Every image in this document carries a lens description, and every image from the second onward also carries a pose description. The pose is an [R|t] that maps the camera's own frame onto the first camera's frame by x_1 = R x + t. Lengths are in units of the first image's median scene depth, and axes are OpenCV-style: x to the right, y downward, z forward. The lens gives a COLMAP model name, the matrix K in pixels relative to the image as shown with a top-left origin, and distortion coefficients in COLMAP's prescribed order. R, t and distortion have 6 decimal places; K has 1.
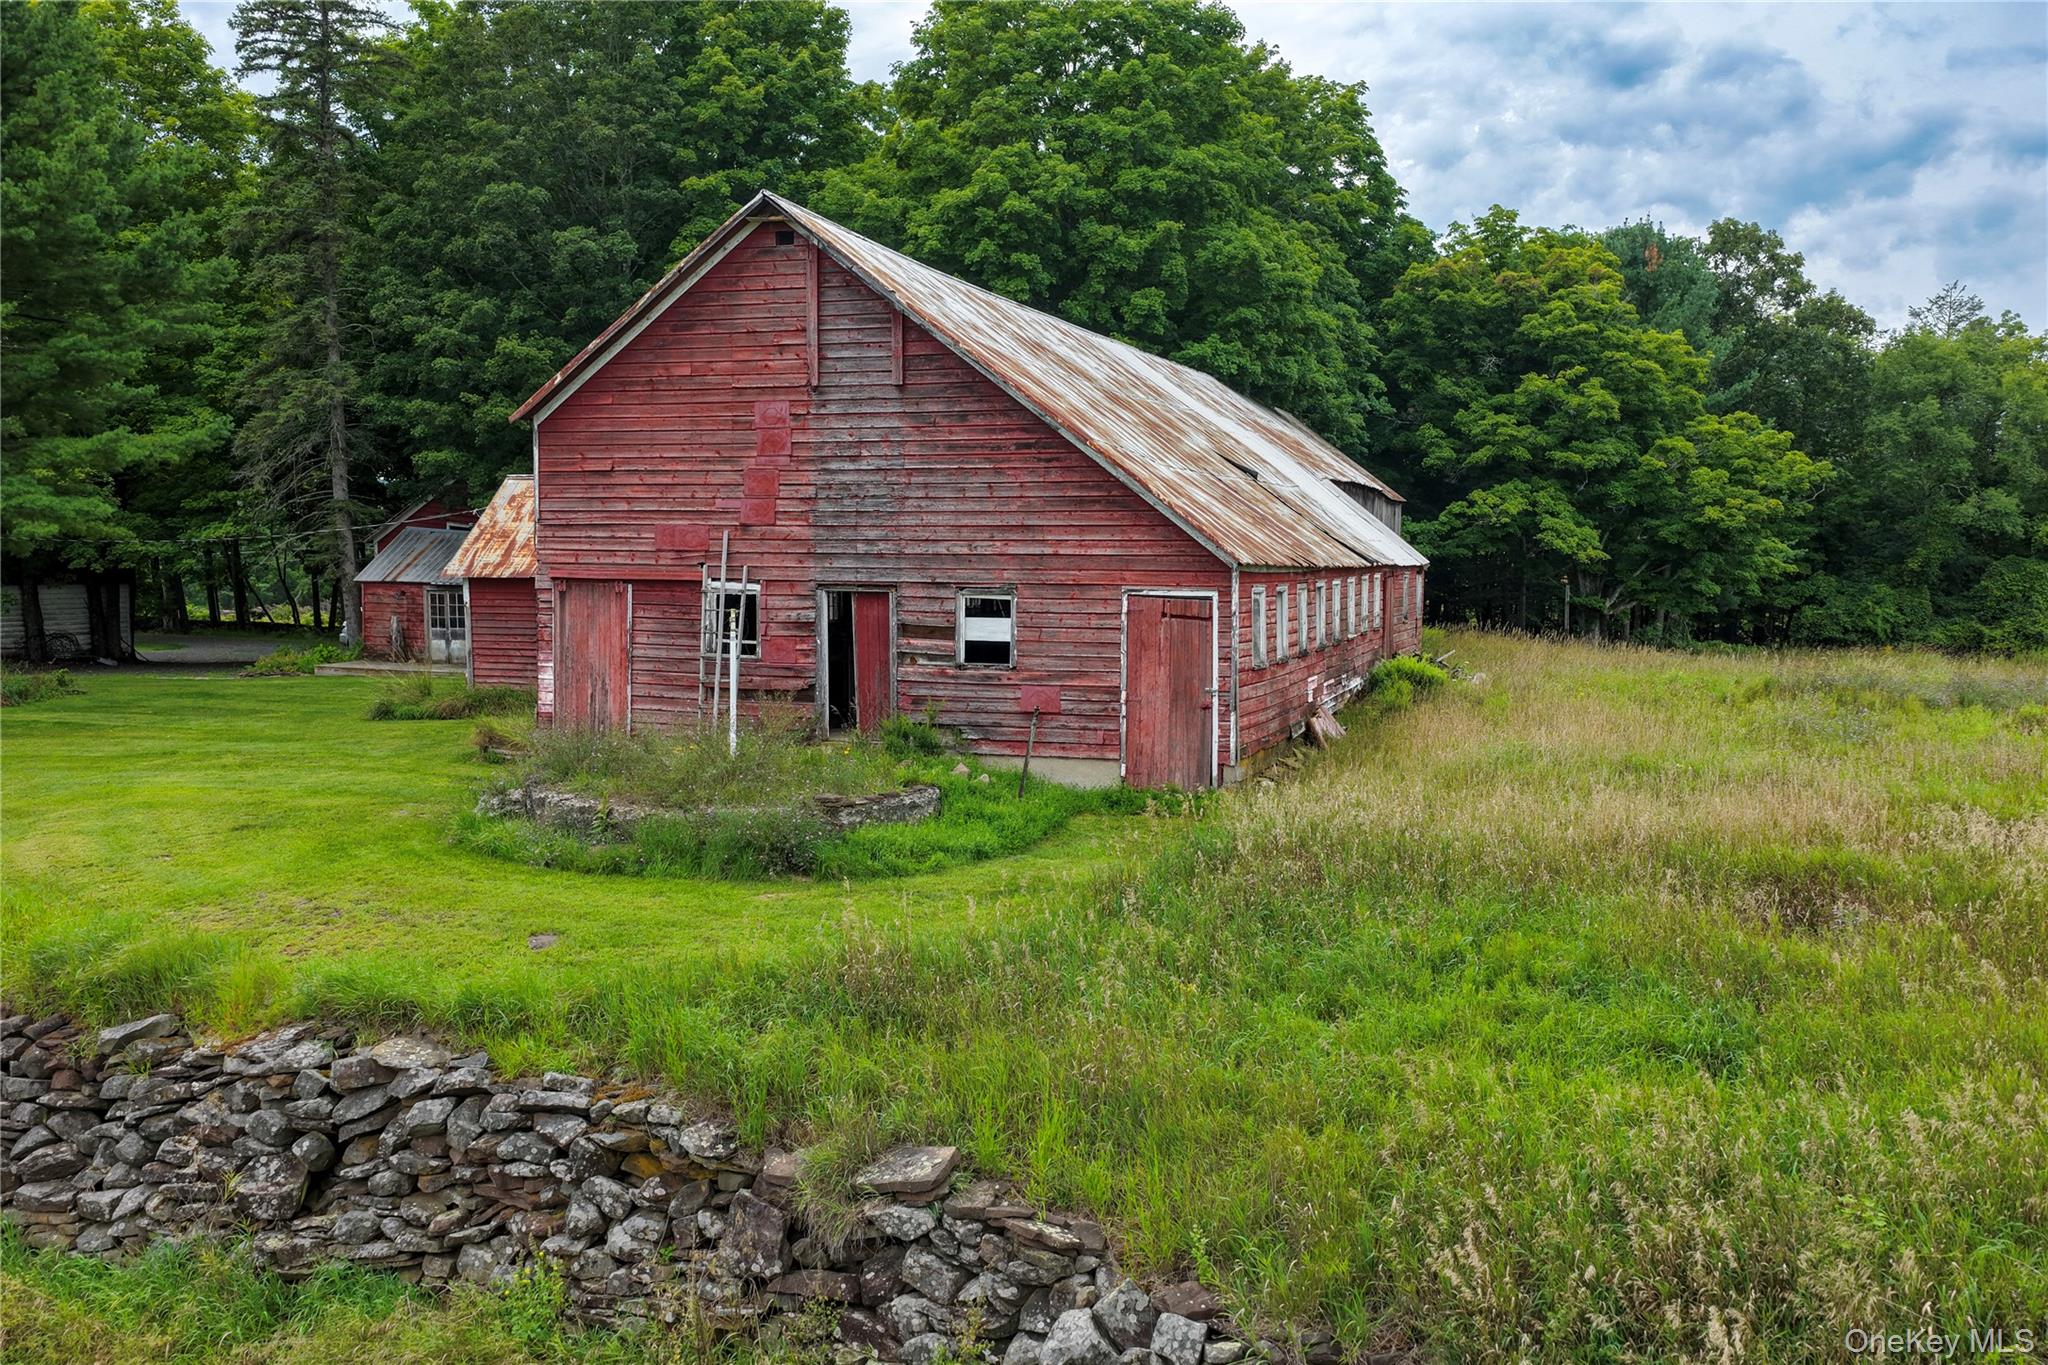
lens RADIAL K [[1648.6, 0, 1024.1], [0, 1648.6, 682.7], [0, 0, 1]] dist [-0.005433, 0.020955]
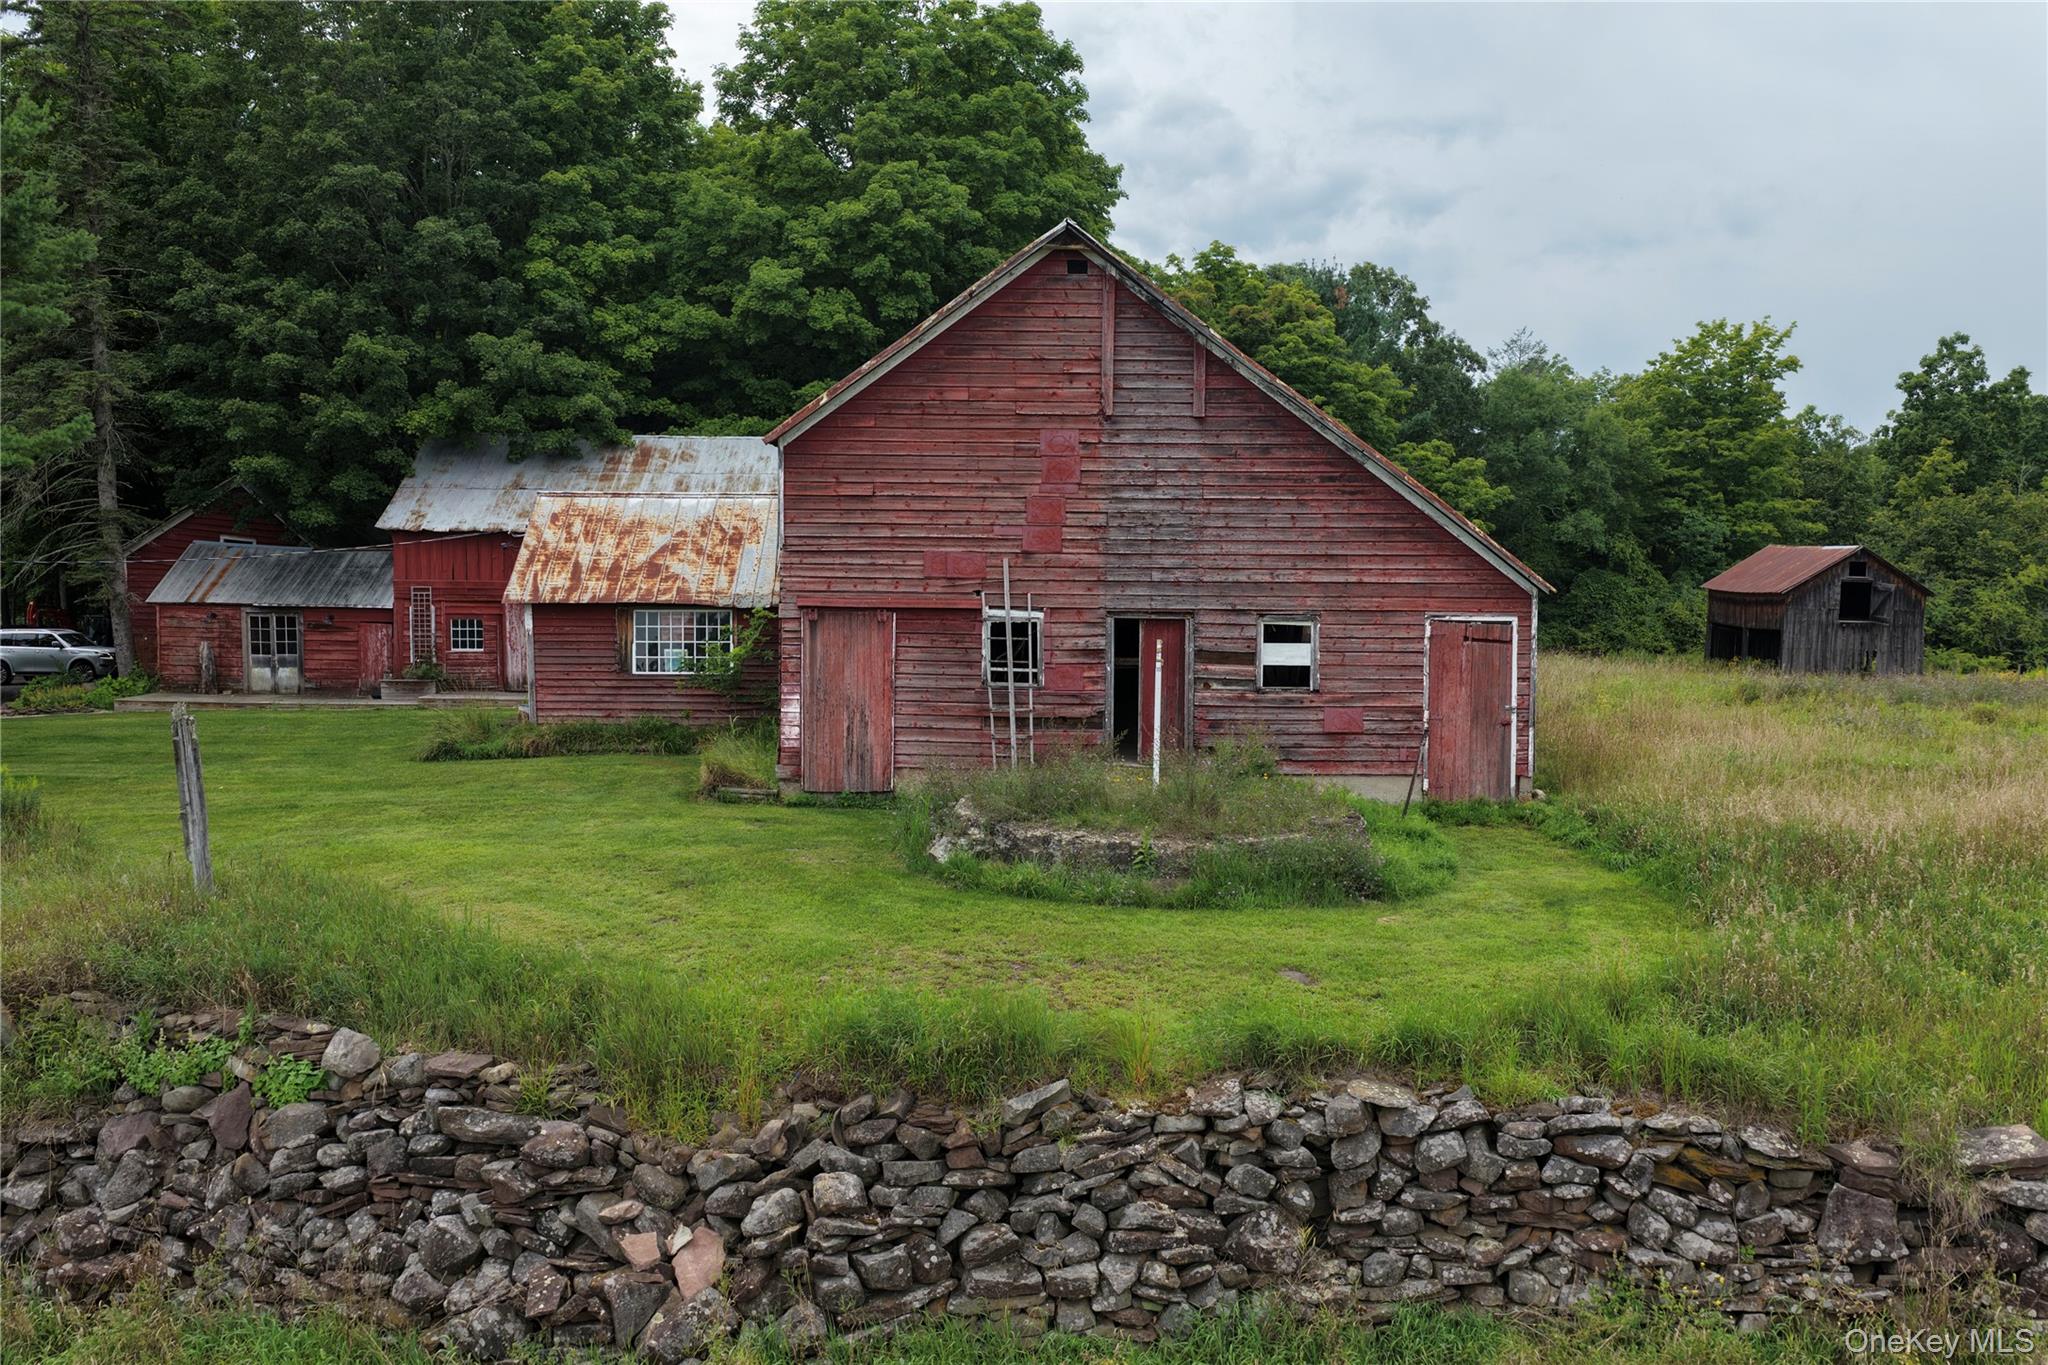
lens RADIAL K [[1648.6, 0, 1026.8], [0, 1648.6, 682.1], [0, 0, 1]] dist [-0.005433, 0.020955]
pose [[0.957049, -0.020668, 0.289187, -0.443208], [0.022123, 0.999754, -0.001762, -0.015332], [-0.289080, 0.008084, 0.957271, 0.047961]]
